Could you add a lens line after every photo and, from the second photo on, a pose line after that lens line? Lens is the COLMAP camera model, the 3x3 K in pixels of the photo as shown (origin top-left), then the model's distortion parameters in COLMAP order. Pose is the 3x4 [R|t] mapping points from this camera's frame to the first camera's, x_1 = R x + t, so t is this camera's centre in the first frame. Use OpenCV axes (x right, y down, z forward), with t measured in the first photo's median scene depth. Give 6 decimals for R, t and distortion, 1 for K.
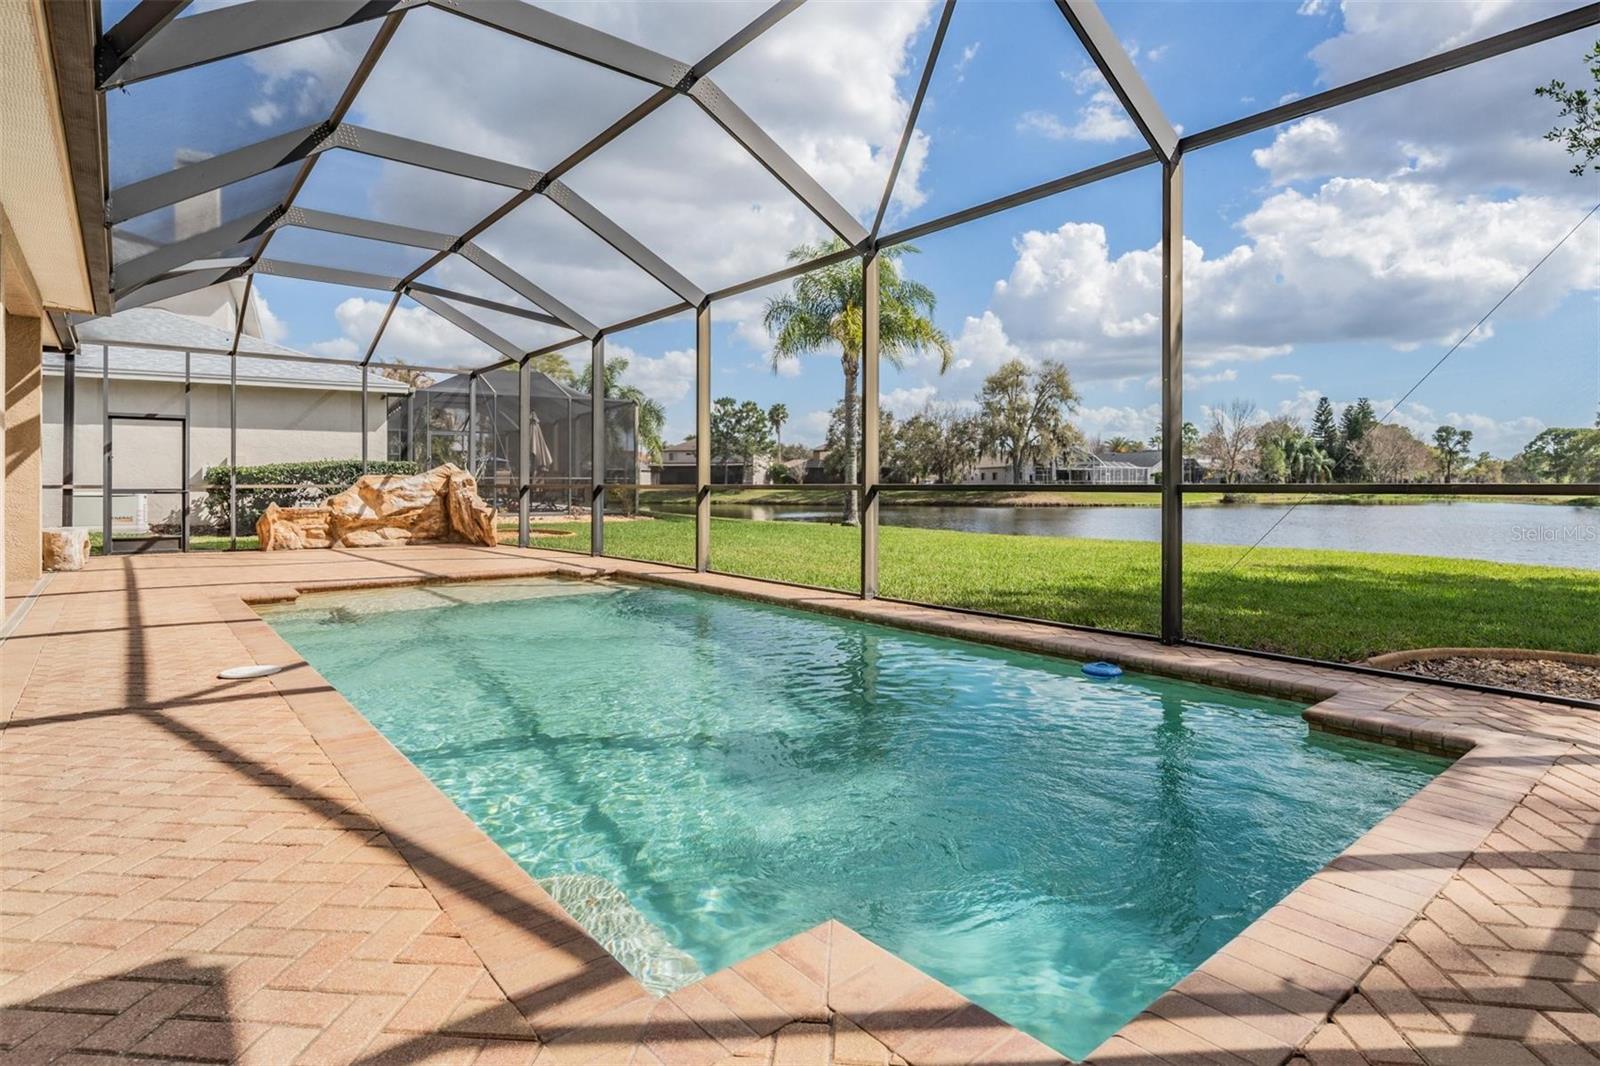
lens RADIAL K [[821.1, 0, 809.0], [0, 821.1, 493.5], [0, 0, 1]] dist [0.014101, 0.000261]
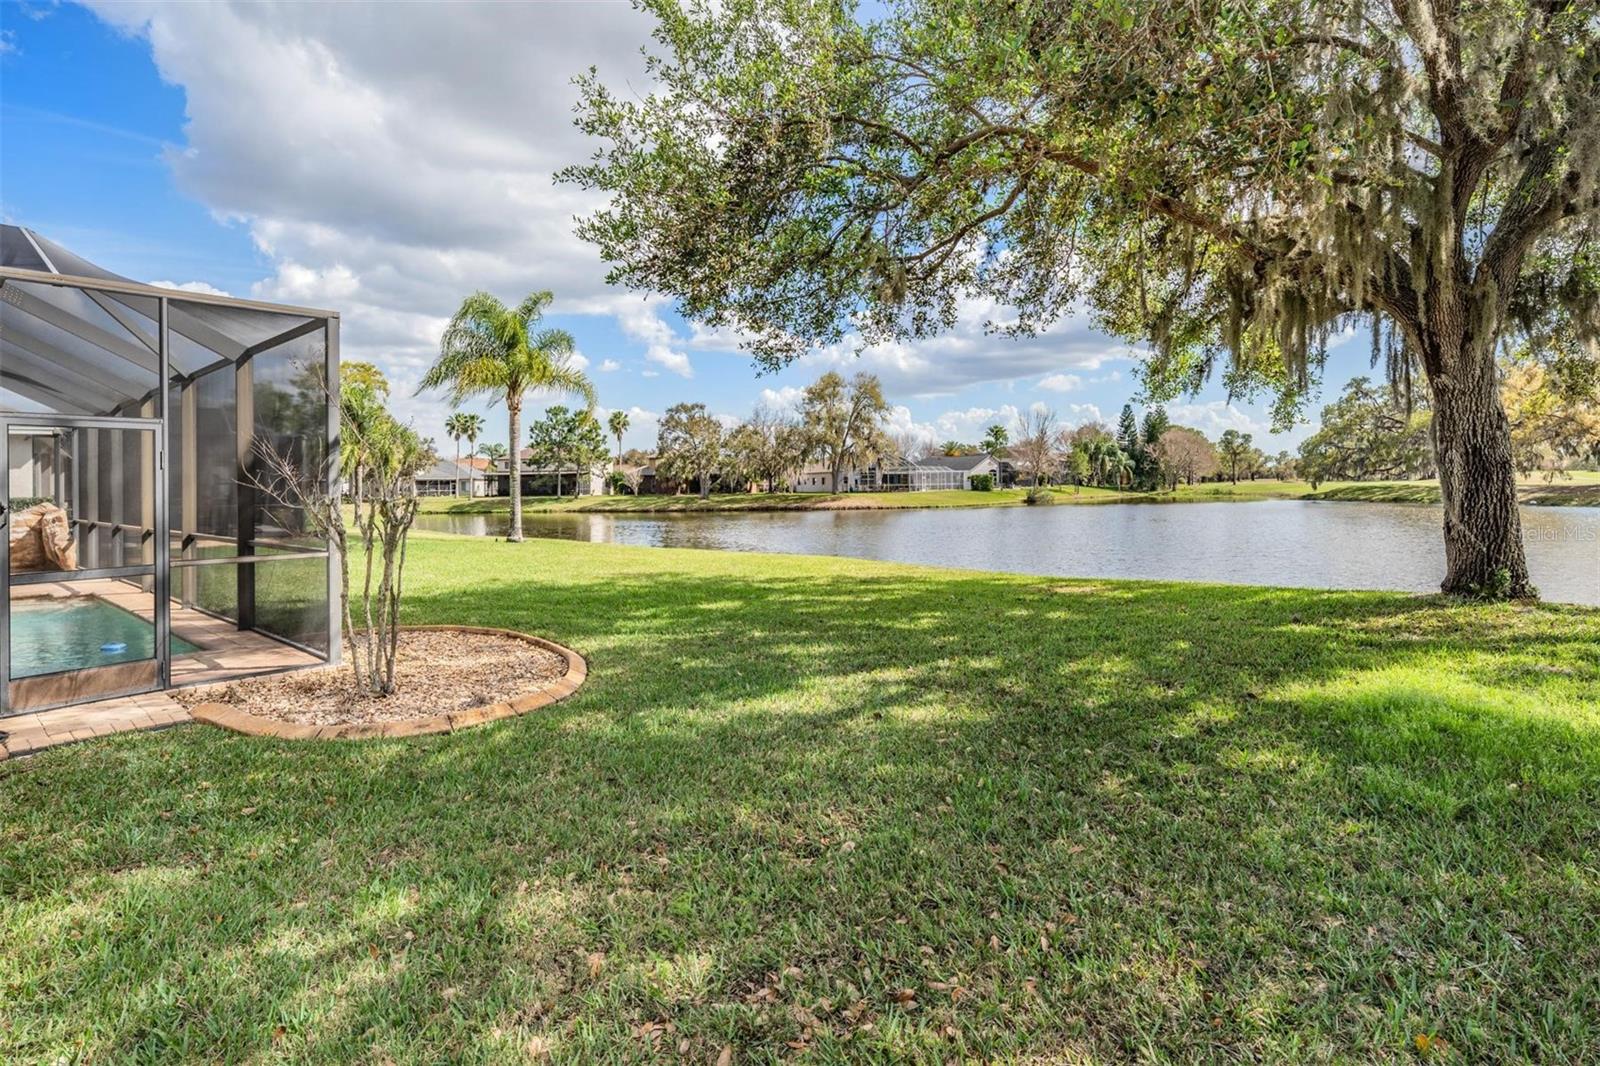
lens RADIAL K [[821.1, 0, 798.7], [0, 821.1, 489.0], [0, 0, 1]] dist [0.014101, 0.000261]
pose [[0.992271, -0.014594, 0.123229, 0.069702], [0.015495, 0.999860, -0.006355, -0.004567], [-0.123119, 0.008215, 0.992358, -0.045552]]
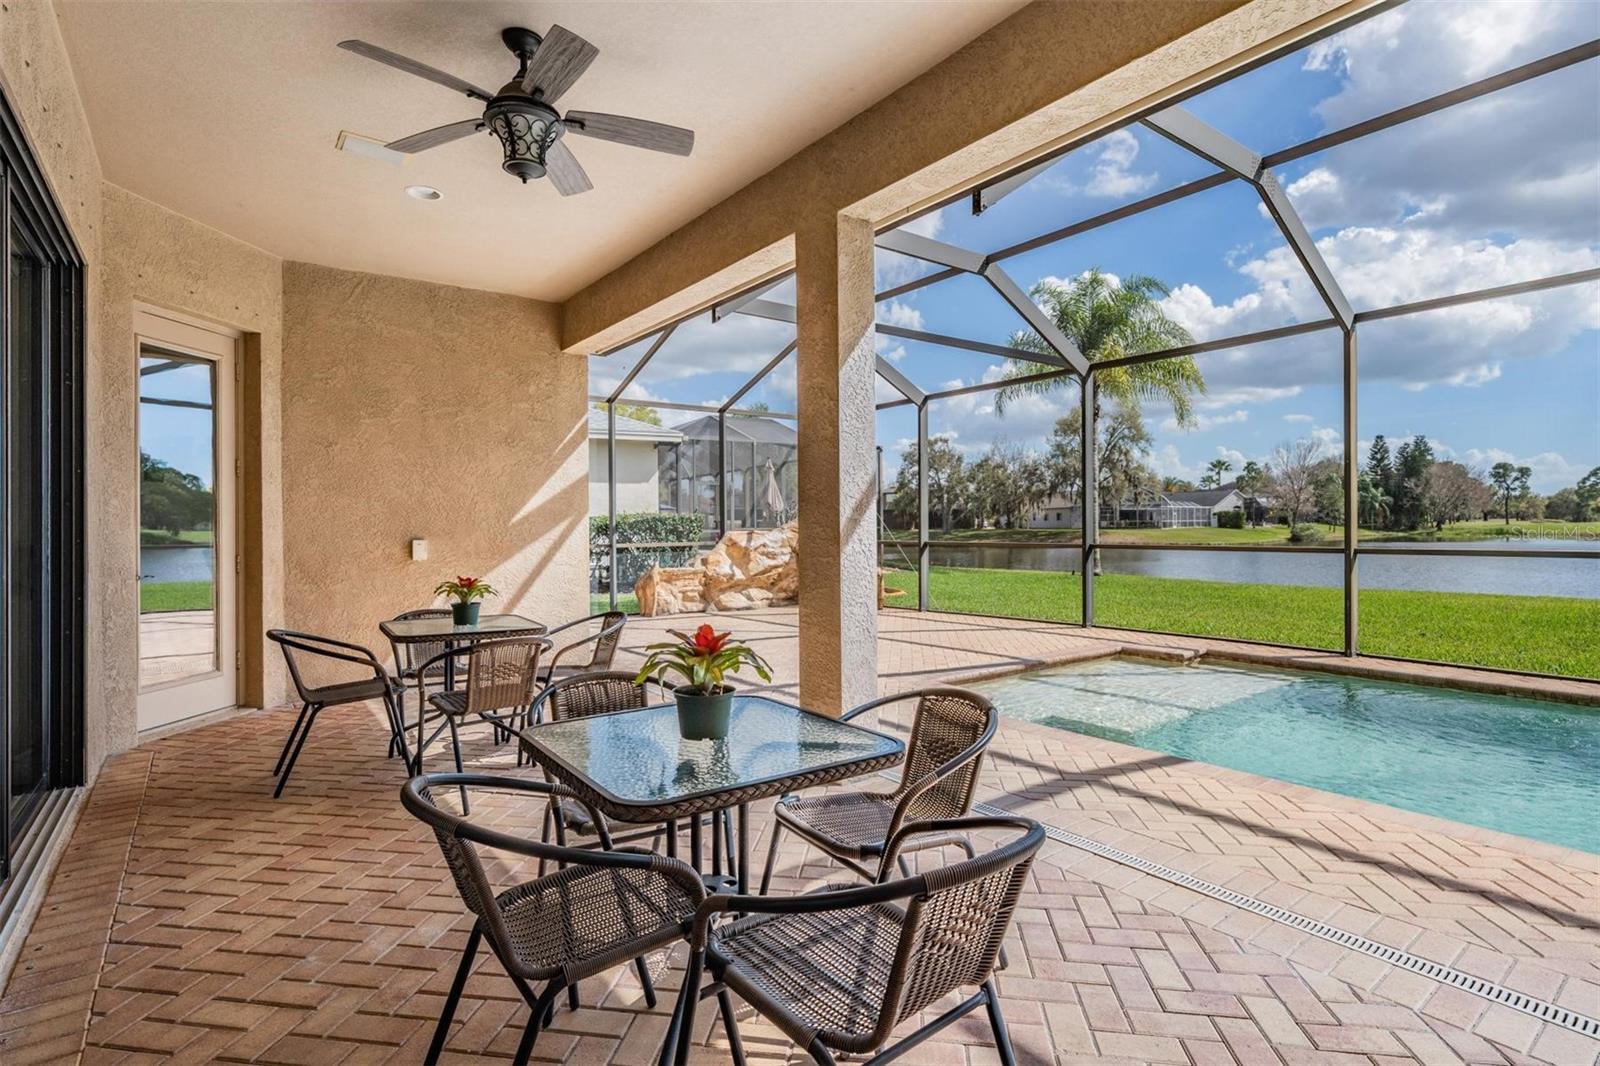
lens RADIAL K [[772.5, 0, 792.7], [0, 772.5, 516.2], [0, 0, 1]] dist [-0.002899, 0.002403]
pose [[0.998358, -0.008965, -0.056582, -0.056179], [0.007692, 0.999713, -0.022673, -0.002531], [0.056769, 0.022200, 0.998141, 0.019526]]
